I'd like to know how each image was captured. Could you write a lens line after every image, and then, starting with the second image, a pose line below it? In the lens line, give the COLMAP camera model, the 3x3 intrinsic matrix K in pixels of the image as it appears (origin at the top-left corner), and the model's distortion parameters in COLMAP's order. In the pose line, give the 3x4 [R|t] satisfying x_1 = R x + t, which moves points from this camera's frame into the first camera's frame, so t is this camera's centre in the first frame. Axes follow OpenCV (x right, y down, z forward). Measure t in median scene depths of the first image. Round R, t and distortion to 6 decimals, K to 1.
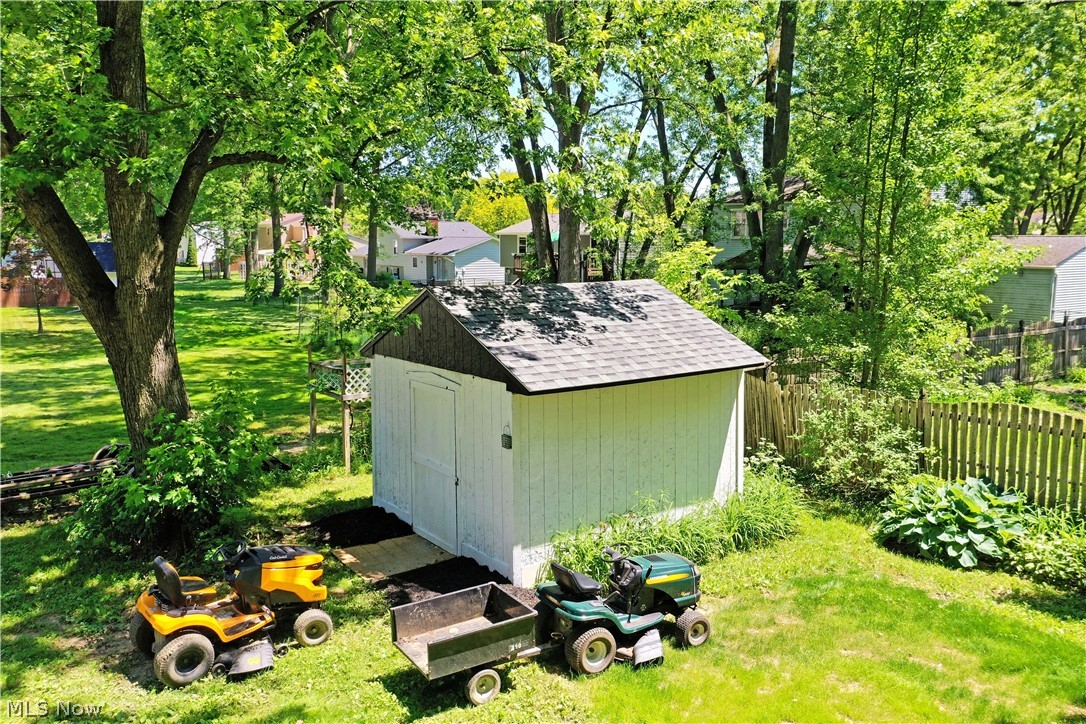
lens RADIAL K [[875.4, 0, 542.8], [0, 875.4, 356.9], [0, 0, 1]] dist [0.033962, -0.022350]
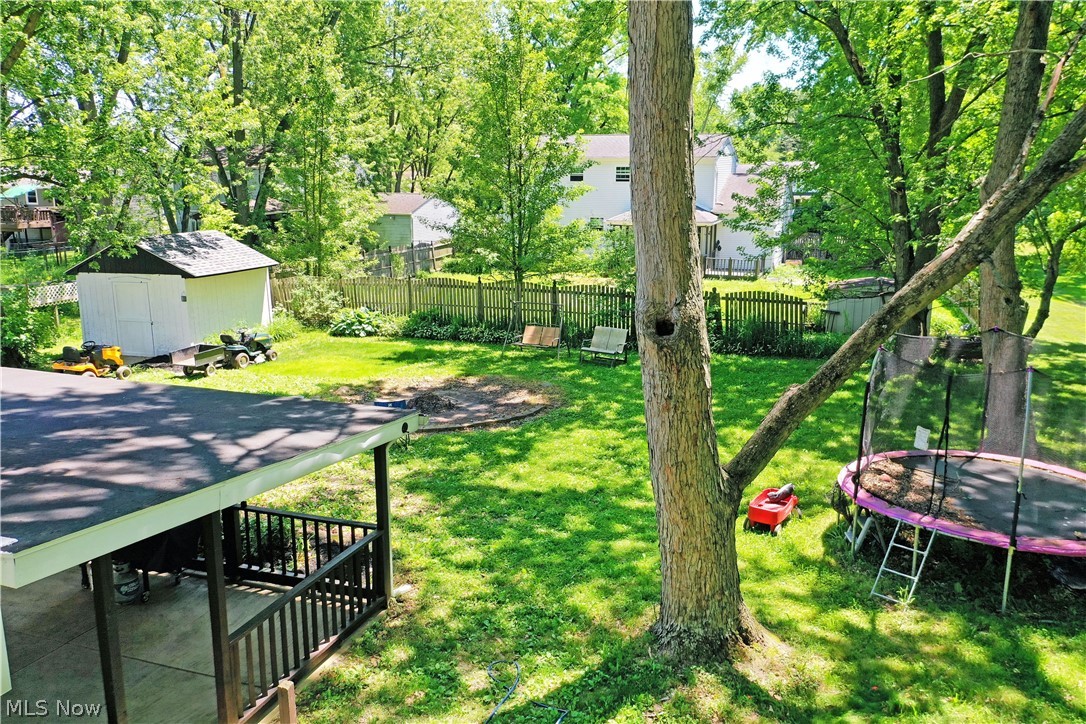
lens RADIAL K [[875.4, 0, 541.1], [0, 875.4, 360.5], [0, 0, 1]] dist [0.033962, -0.022350]
pose [[0.807996, -0.116978, 0.577459, -0.568833], [0.075326, 0.992559, 0.095669, 0.090272], [-0.584353, -0.033803, 0.810795, -1.340970]]
